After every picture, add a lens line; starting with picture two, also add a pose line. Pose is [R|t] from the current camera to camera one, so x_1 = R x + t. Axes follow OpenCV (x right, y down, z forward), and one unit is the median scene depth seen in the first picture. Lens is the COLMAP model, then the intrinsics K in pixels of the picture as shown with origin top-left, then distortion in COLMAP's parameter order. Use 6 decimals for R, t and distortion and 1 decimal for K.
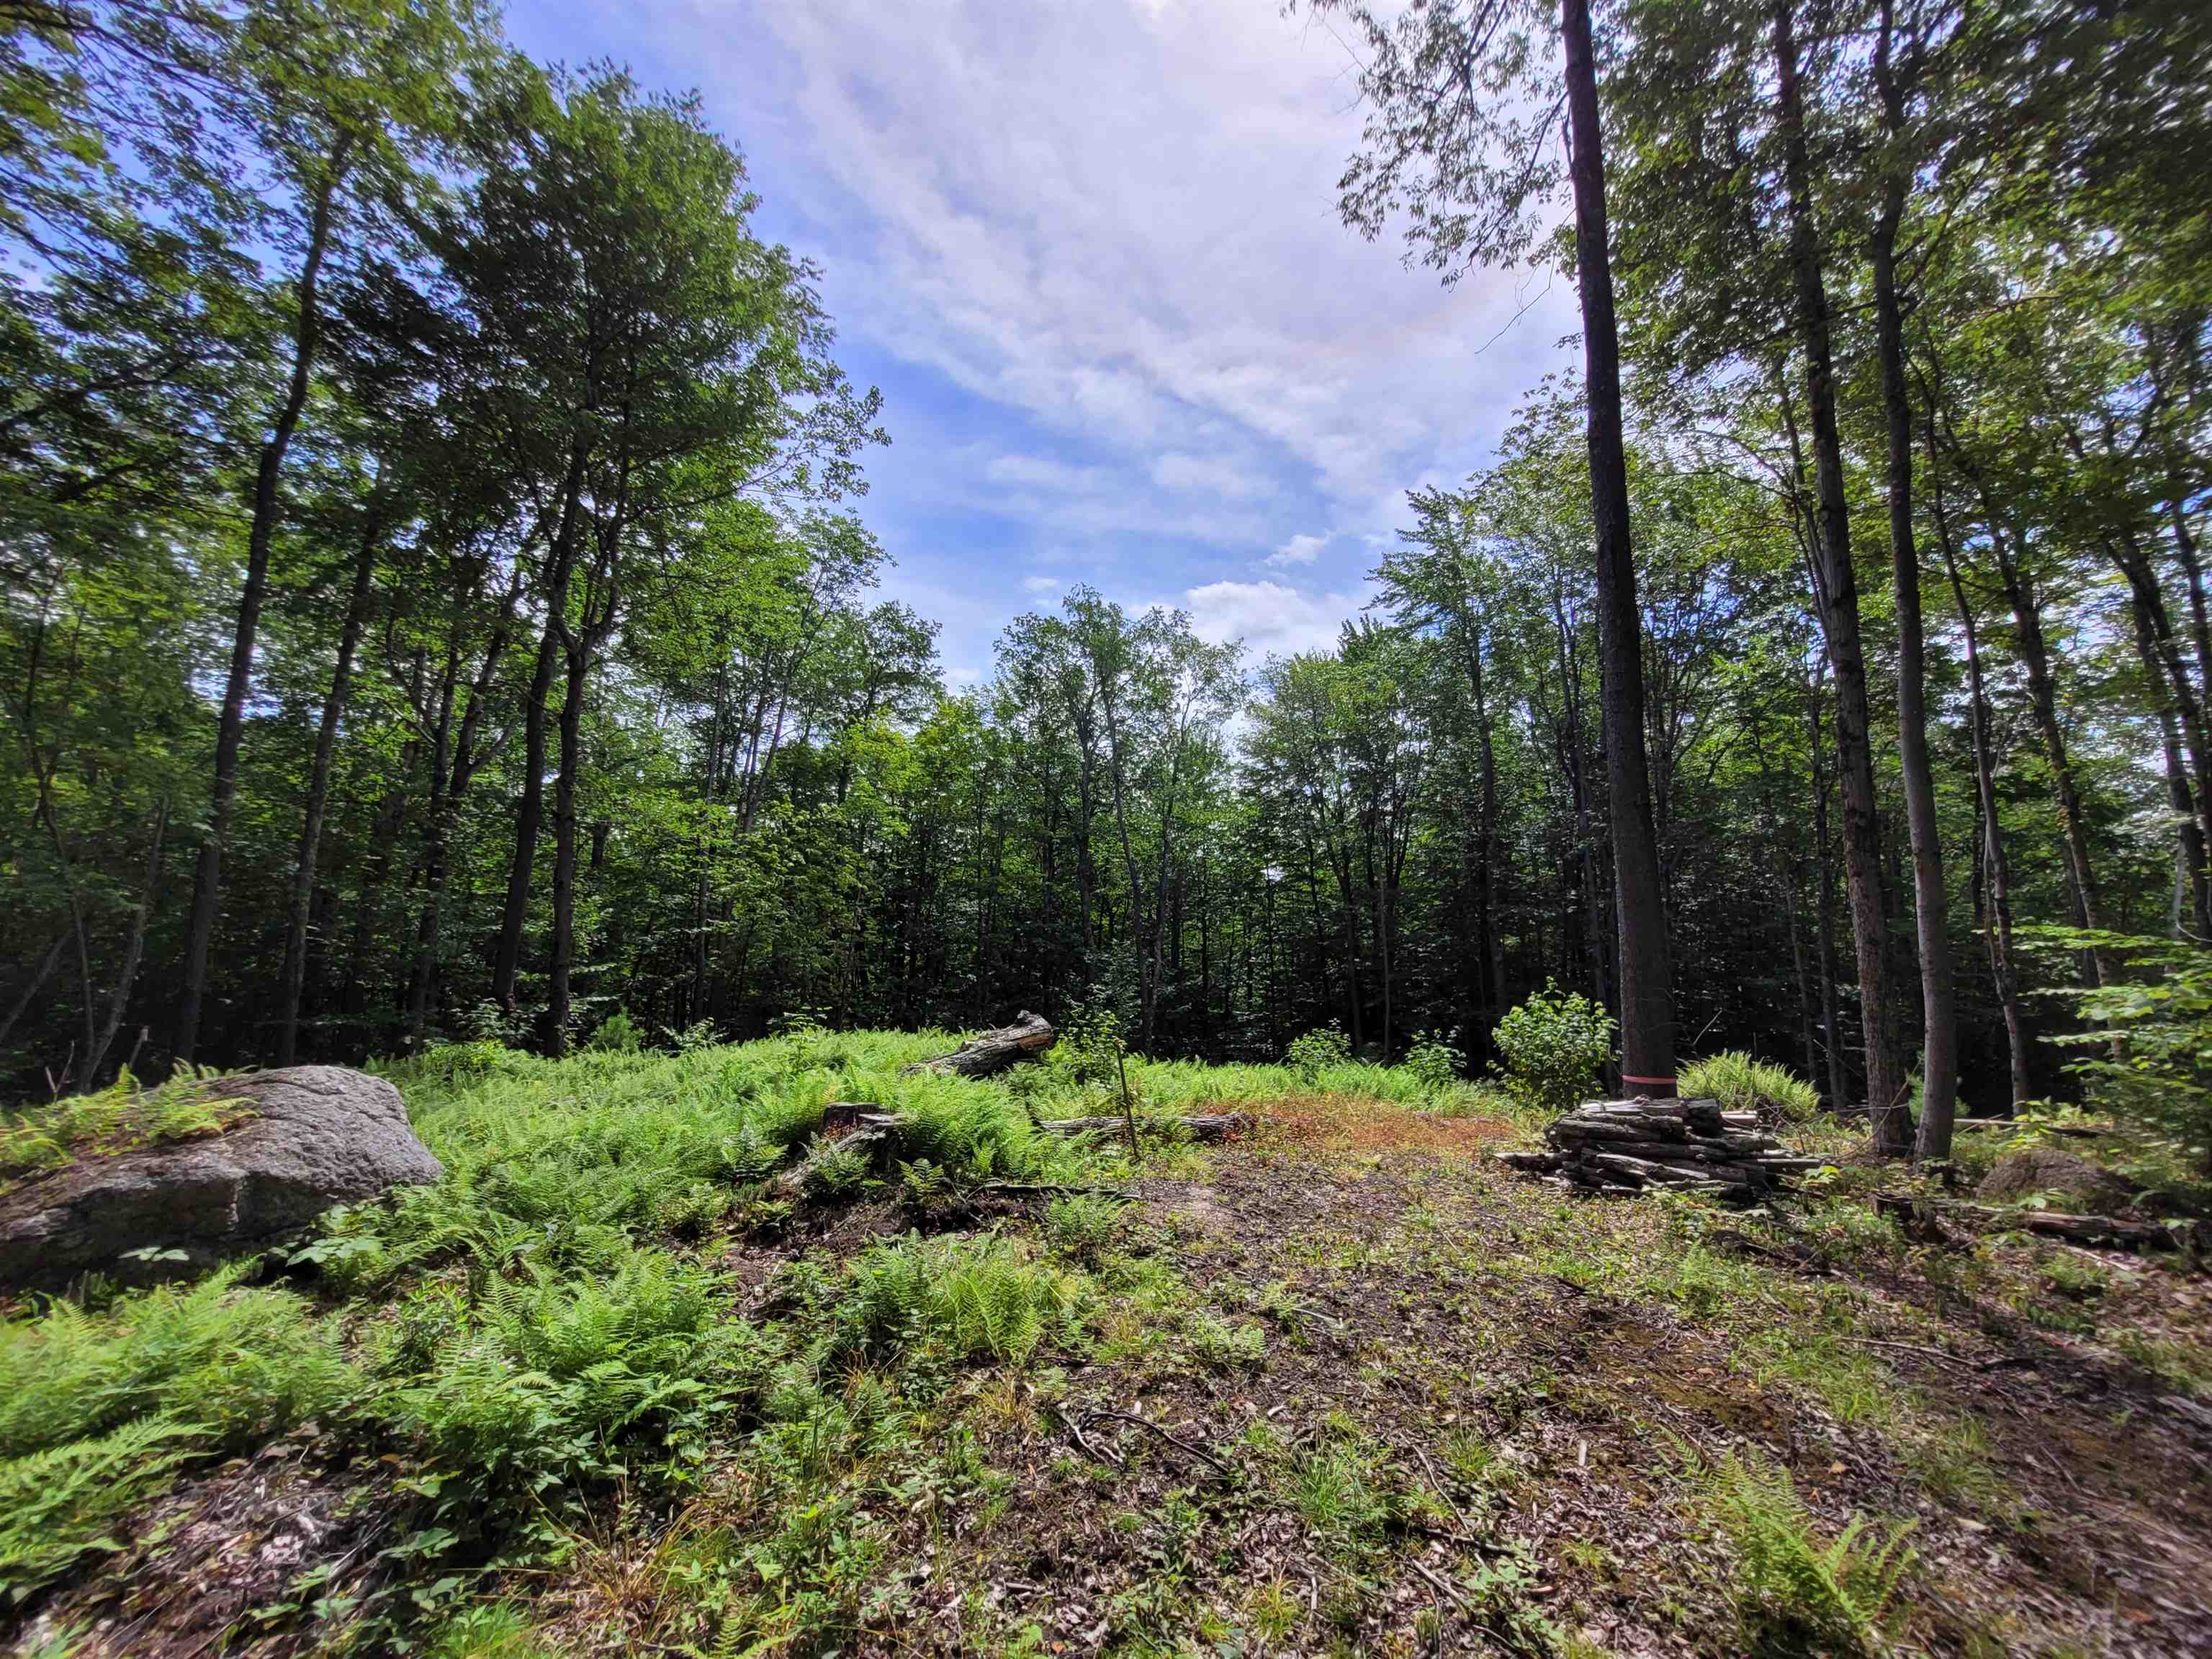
lens RADIAL K [[872.5, 0, 1114.5], [0, 872.5, 835.7], [0, 0, 1]] dist [0.002372, -0.000217]
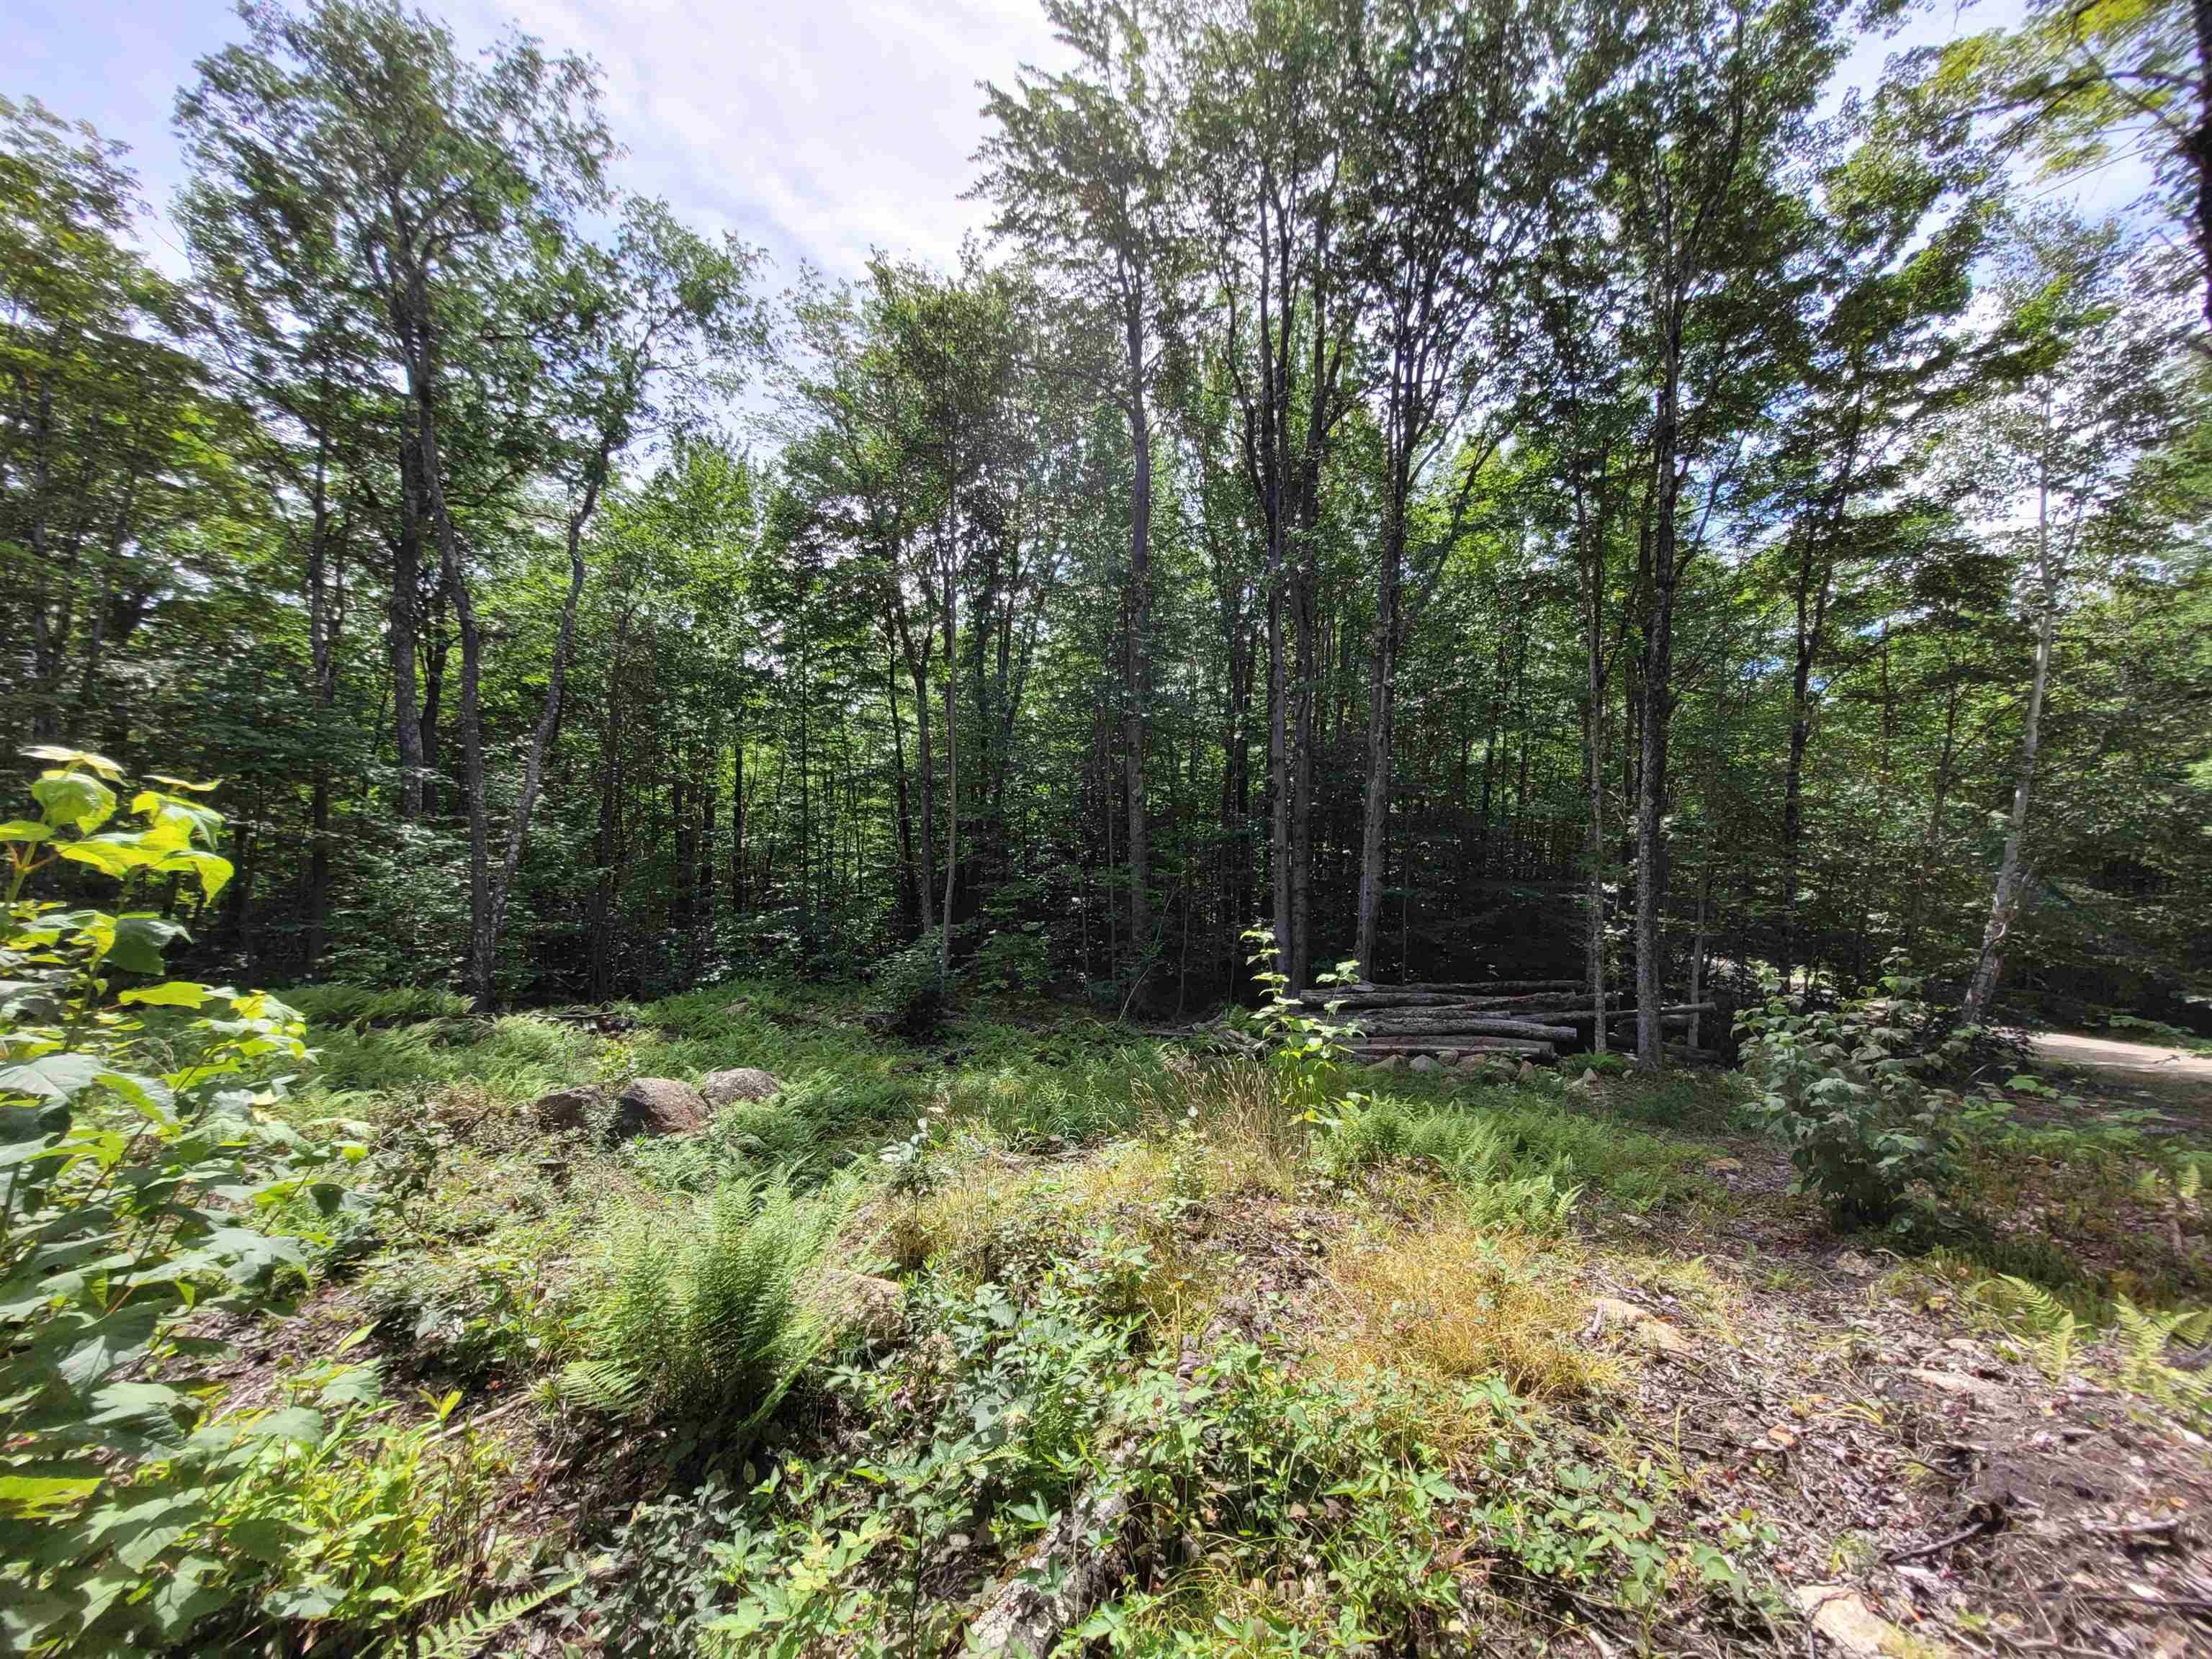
lens RADIAL K [[872.5, 0, 1113.8], [0, 872.5, 835.7], [0, 0, 1]] dist [0.002372, -0.000217]
pose [[0.929119, 0.017173, 0.369382, 0.170701], [-0.066702, 0.990318, 0.121738, 0.083456], [-0.363715, -0.137748, 0.921269, 0.367185]]
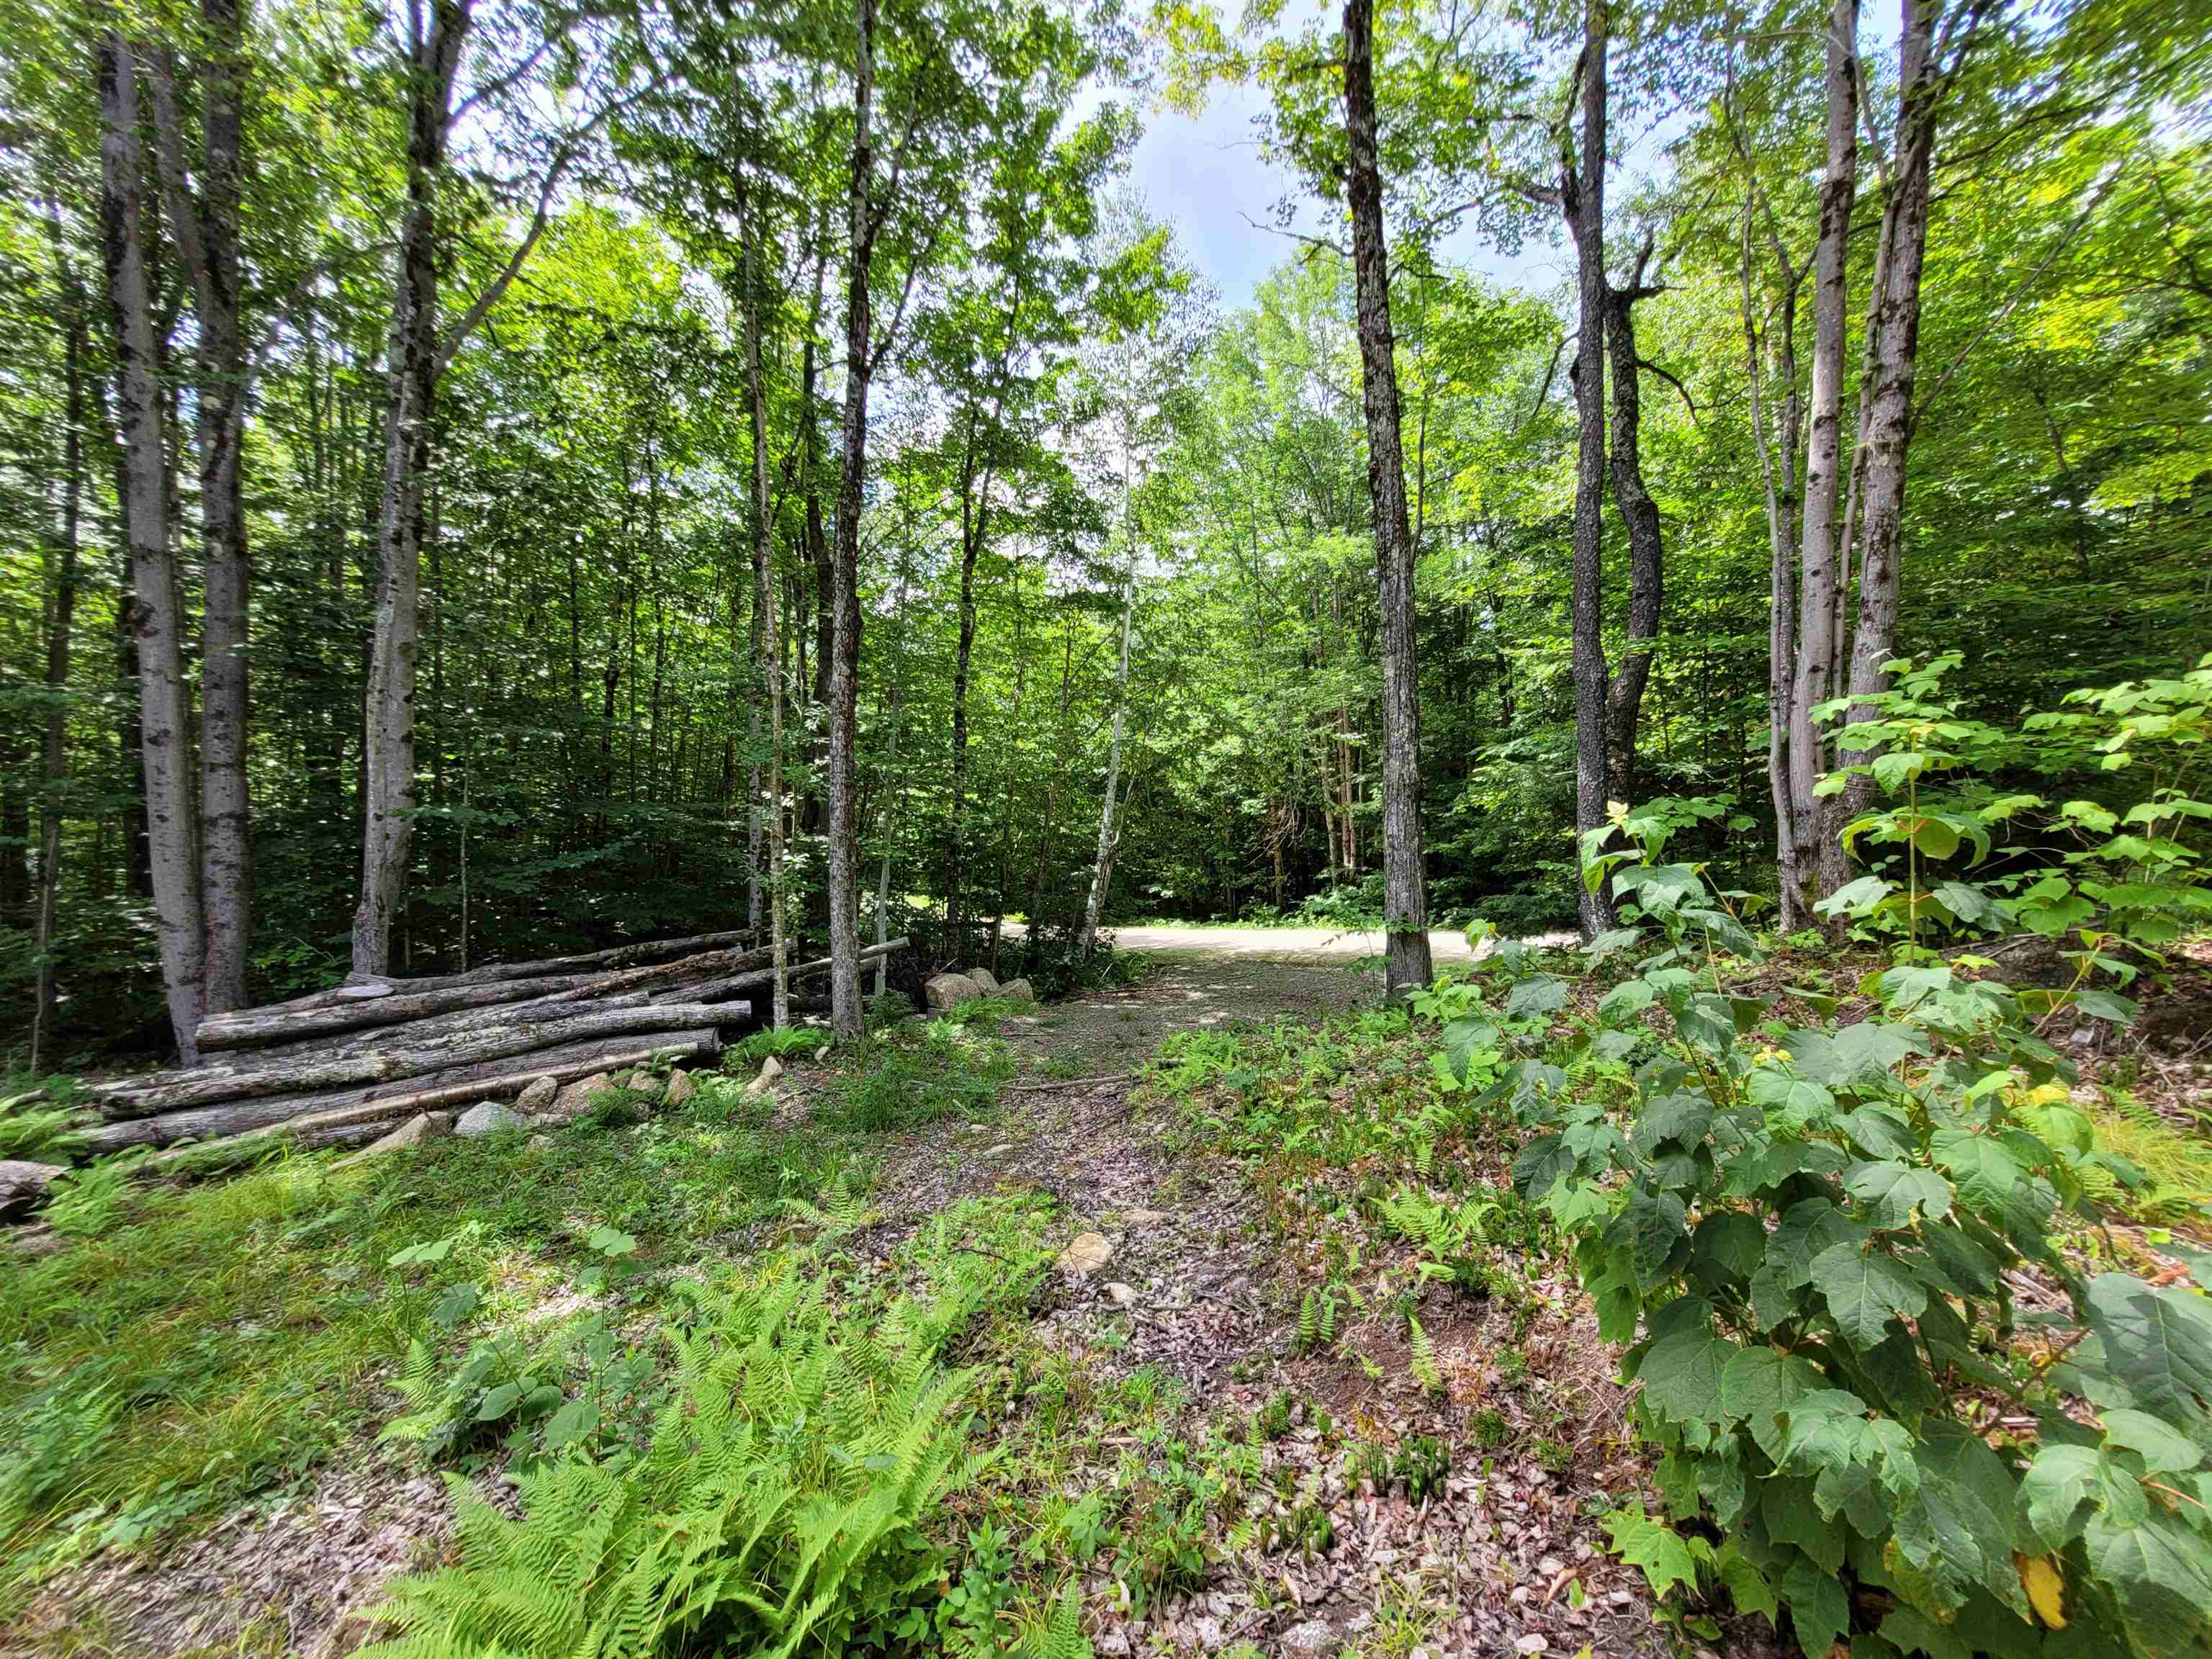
lens RADIAL K [[872.5, 0, 1112.5], [0, 872.5, 841.9], [0, 0, 1]] dist [0.002372, -0.000217]
pose [[0.268137, -0.034289, 0.962770, 0.273913], [-0.149285, 0.985816, 0.076686, 0.114948], [-0.951744, -0.164289, 0.259215, 0.464134]]
